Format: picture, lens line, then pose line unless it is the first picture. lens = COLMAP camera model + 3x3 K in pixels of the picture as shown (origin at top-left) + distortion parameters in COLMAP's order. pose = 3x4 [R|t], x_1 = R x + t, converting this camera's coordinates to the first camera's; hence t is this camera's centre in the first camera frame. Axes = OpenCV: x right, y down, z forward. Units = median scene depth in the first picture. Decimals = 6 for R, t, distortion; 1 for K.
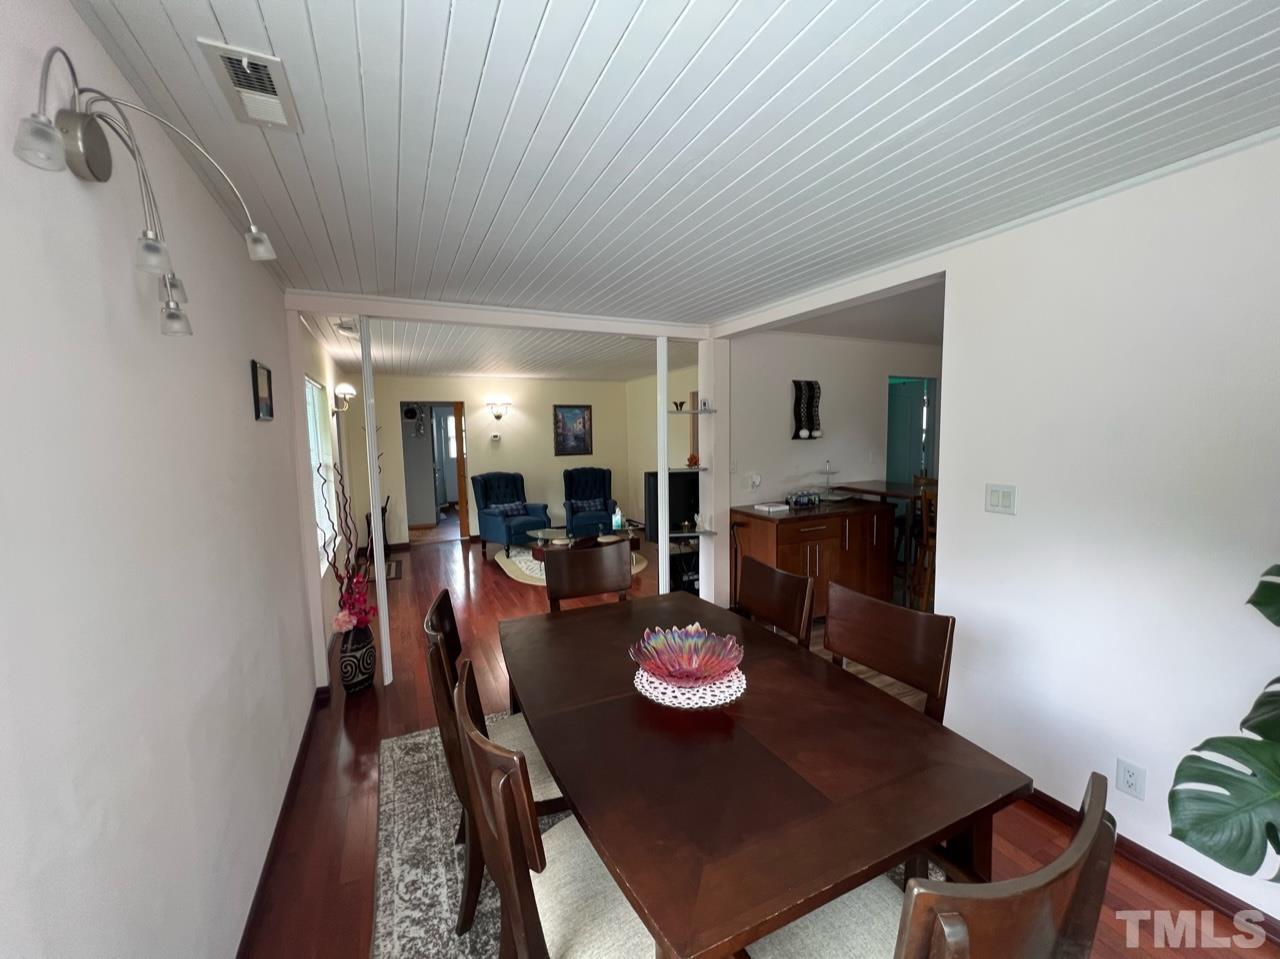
lens RADIAL K [[514.2, 0, 637.9], [0, 514.2, 477.1], [0, 0, 1]] dist [0.002283, -0.000859]
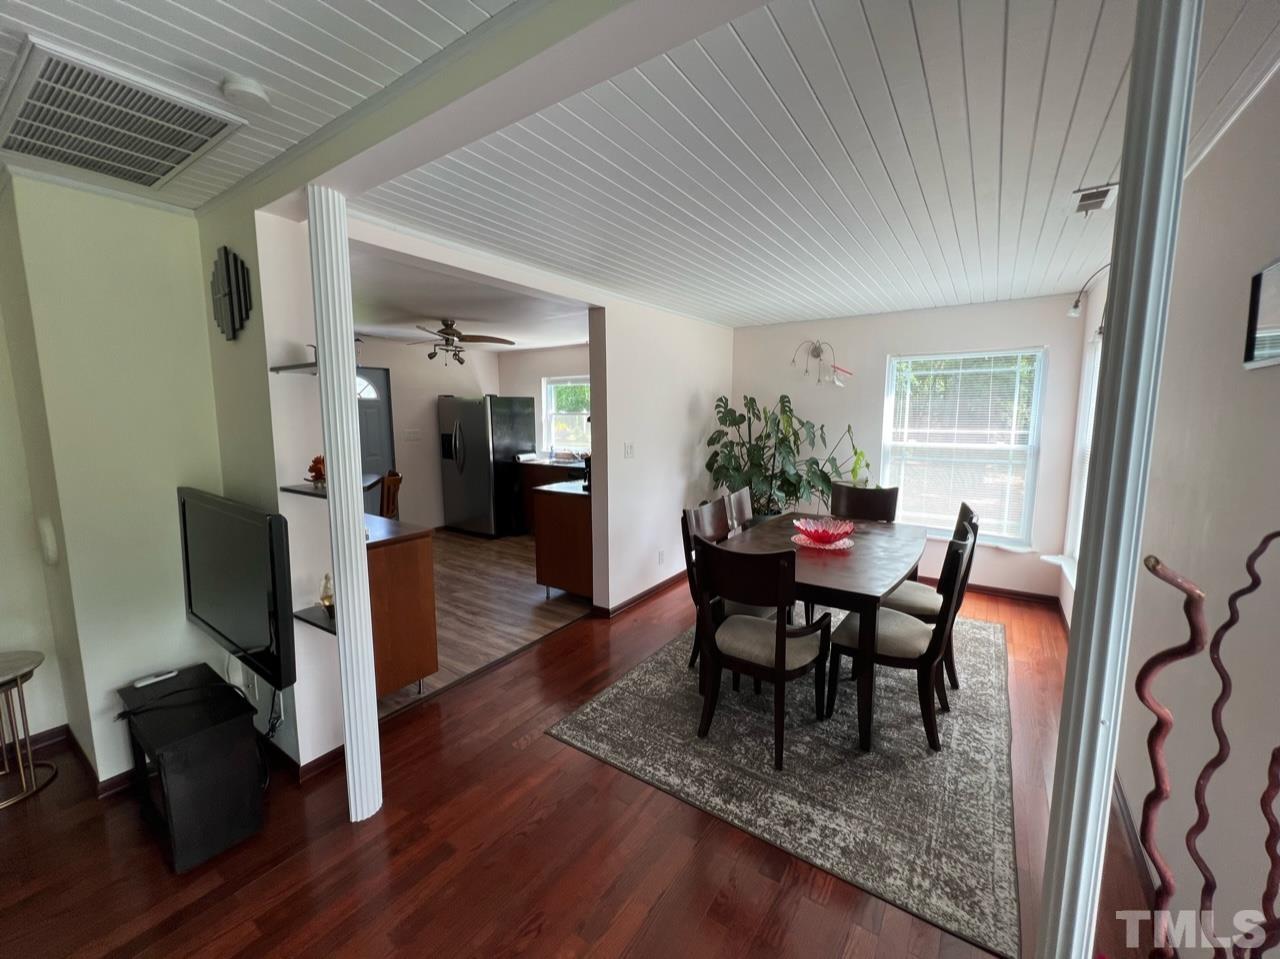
lens RADIAL K [[514.2, 0, 640.5], [0, 514.2, 474.3], [0, 0, 1]] dist [0.002283, -0.000859]
pose [[-0.501998, -0.081336, 0.861036, -0.265948], [0.096152, 0.984148, 0.149023, -0.040604], [-0.859507, 0.157600, -0.486219, 0.560434]]
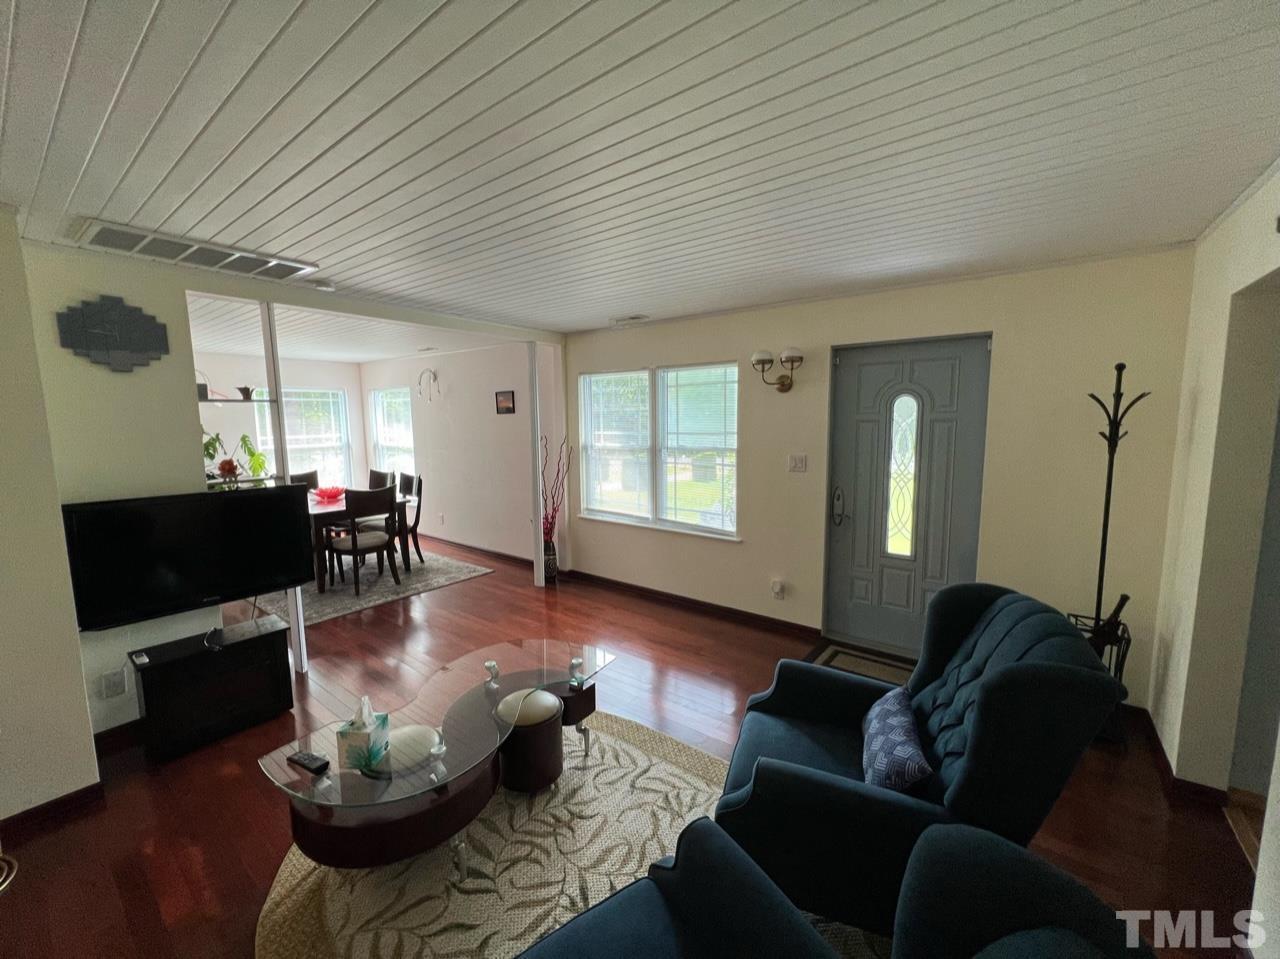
lens RADIAL K [[514.2, 0, 632.5], [0, 514.2, 473.3], [0, 0, 1]] dist [0.002283, -0.000859]
pose [[-0.894791, 0.081787, -0.438930, -0.046994], [-0.011768, 0.978418, 0.206301, -0.105091], [0.446329, 0.189762, -0.874517, 1.080050]]
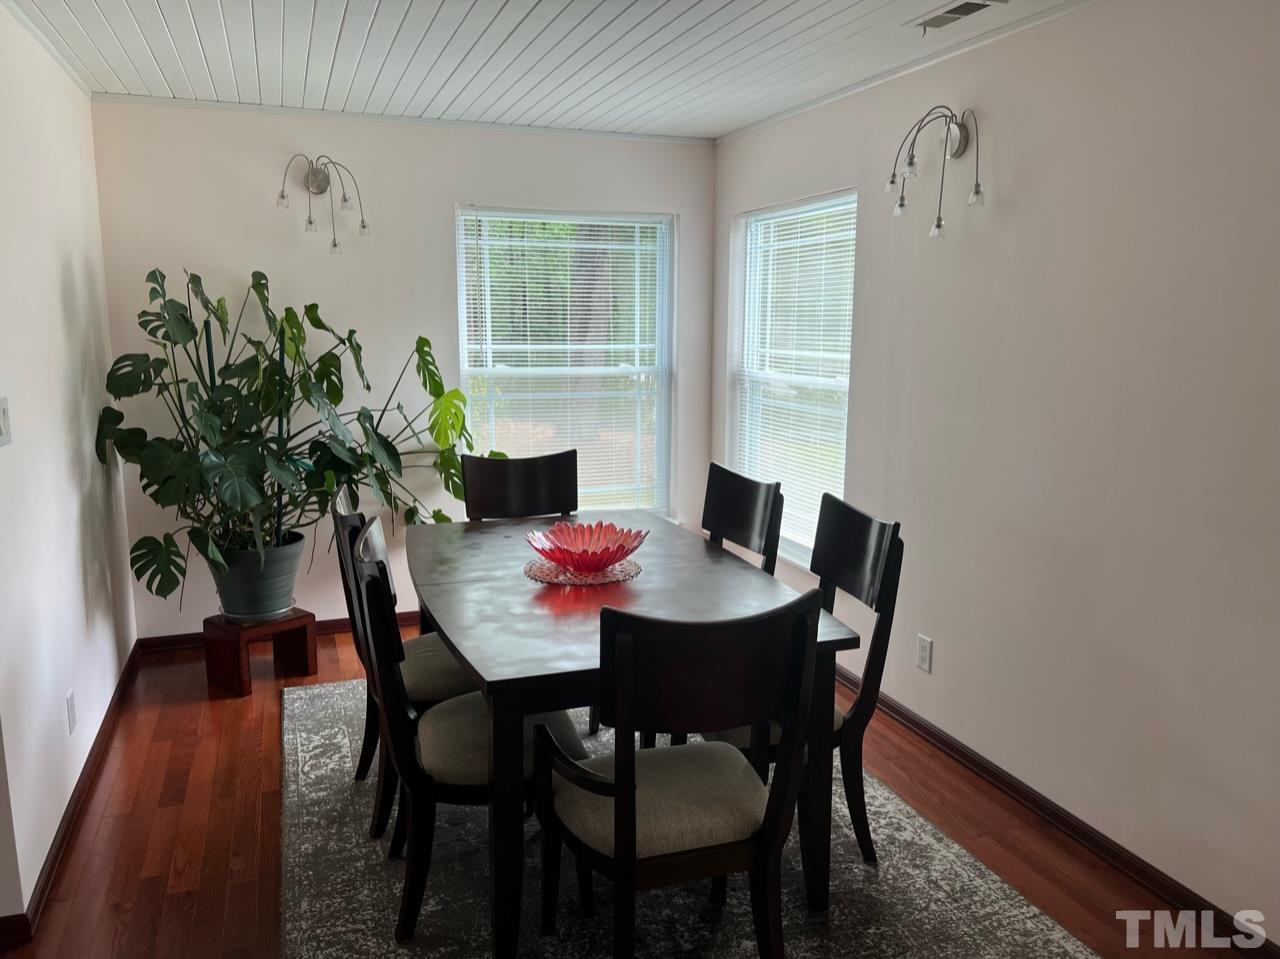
lens RADIAL K [[967.0, 0, 641.2], [0, 967.0, 480.3], [0, 0, 1]] dist [0.062212, -0.067828]
pose [[-0.995310, -0.003557, 0.096668, -0.042248], [0.021504, 0.966184, 0.256954, -0.047902], [-0.094313, 0.257828, -0.961577, 0.612269]]
